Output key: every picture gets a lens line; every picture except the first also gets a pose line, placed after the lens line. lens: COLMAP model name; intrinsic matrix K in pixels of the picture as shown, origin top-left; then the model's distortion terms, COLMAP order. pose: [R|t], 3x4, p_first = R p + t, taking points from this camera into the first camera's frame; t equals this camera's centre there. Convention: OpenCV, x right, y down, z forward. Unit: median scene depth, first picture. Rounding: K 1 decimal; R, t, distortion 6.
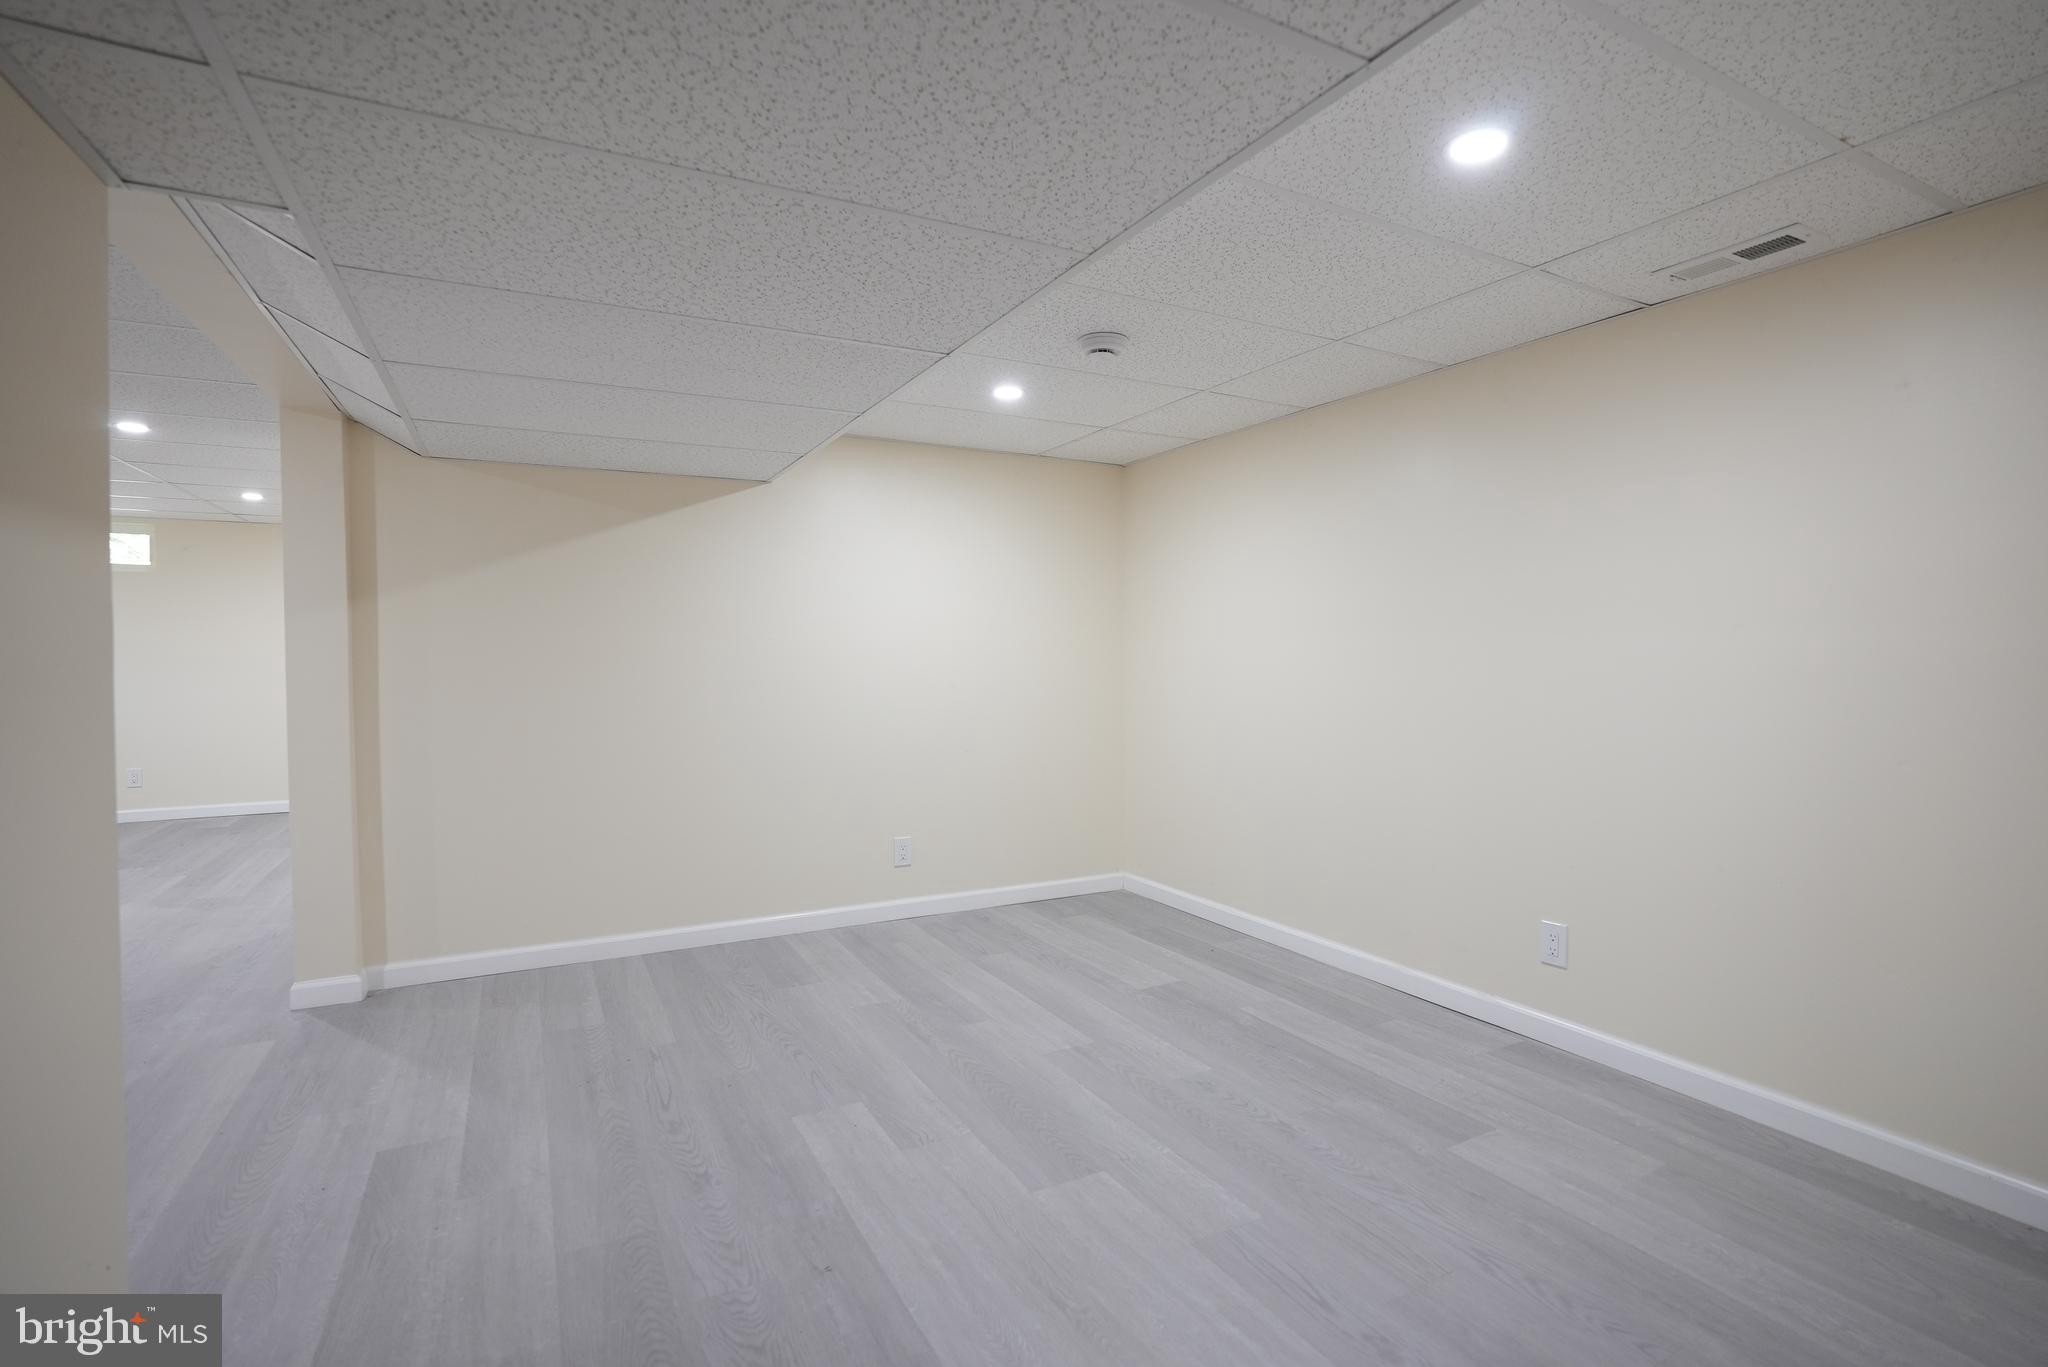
lens RADIAL K [[951.4, 0, 1011.6], [0, 951.4, 687.0], [0, 0, 1]] dist [-0.075475, 0.031196]
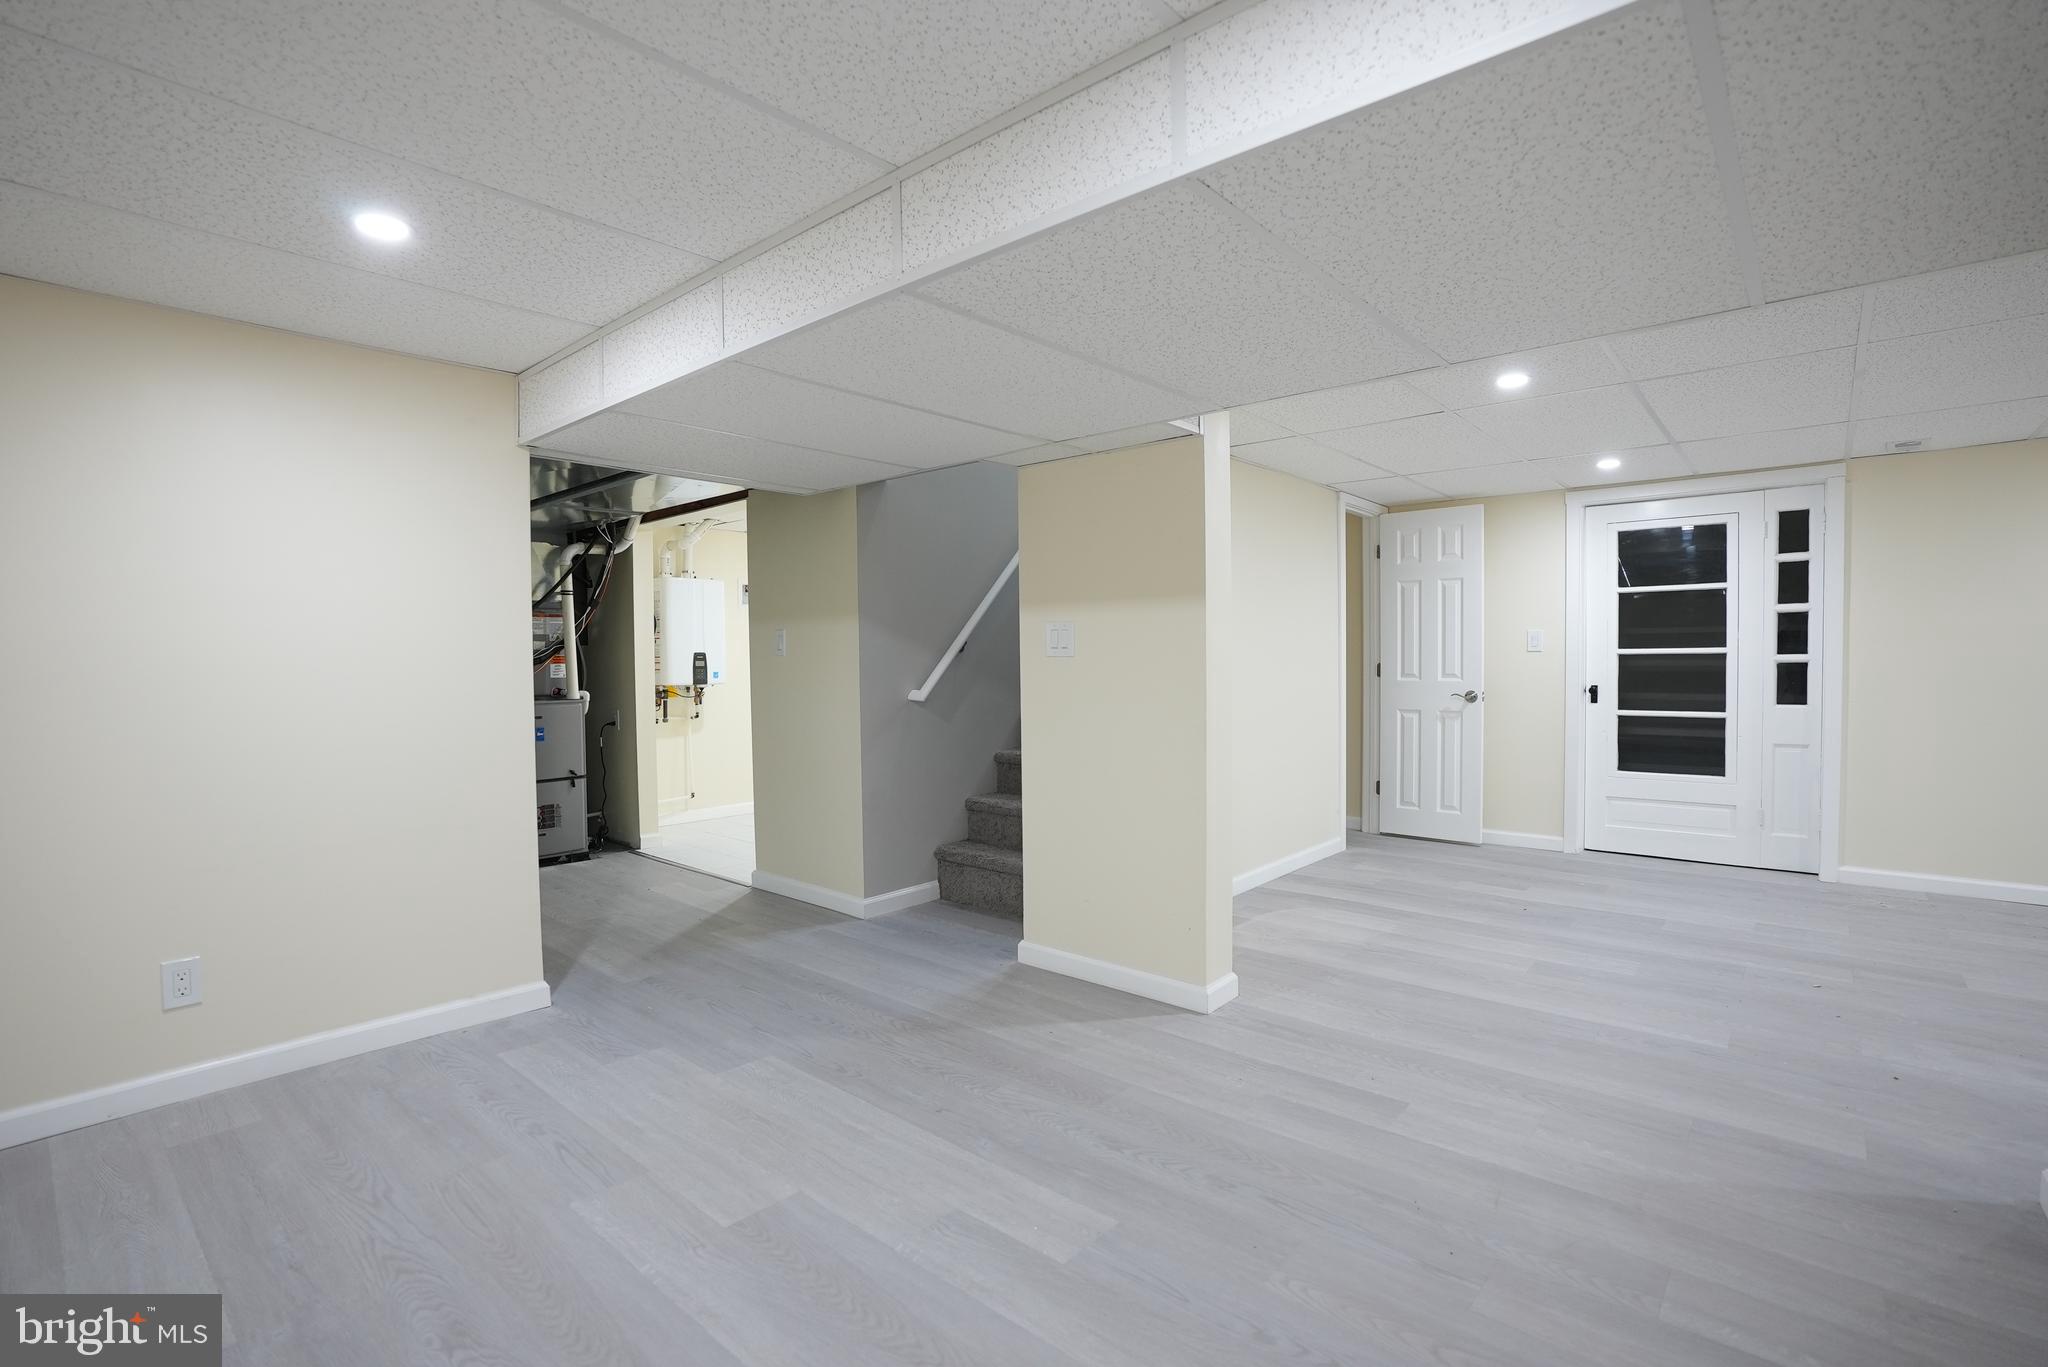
lens RADIAL K [[951.4, 0, 1011.6], [0, 951.4, 687.0], [0, 0, 1]] dist [-0.075475, 0.031196]
pose [[-0.934844, 0.016147, -0.354691, 0.151144], [-0.004750, 0.998307, 0.057966, -0.059253], [0.355027, 0.055873, -0.933185, 1.934981]]
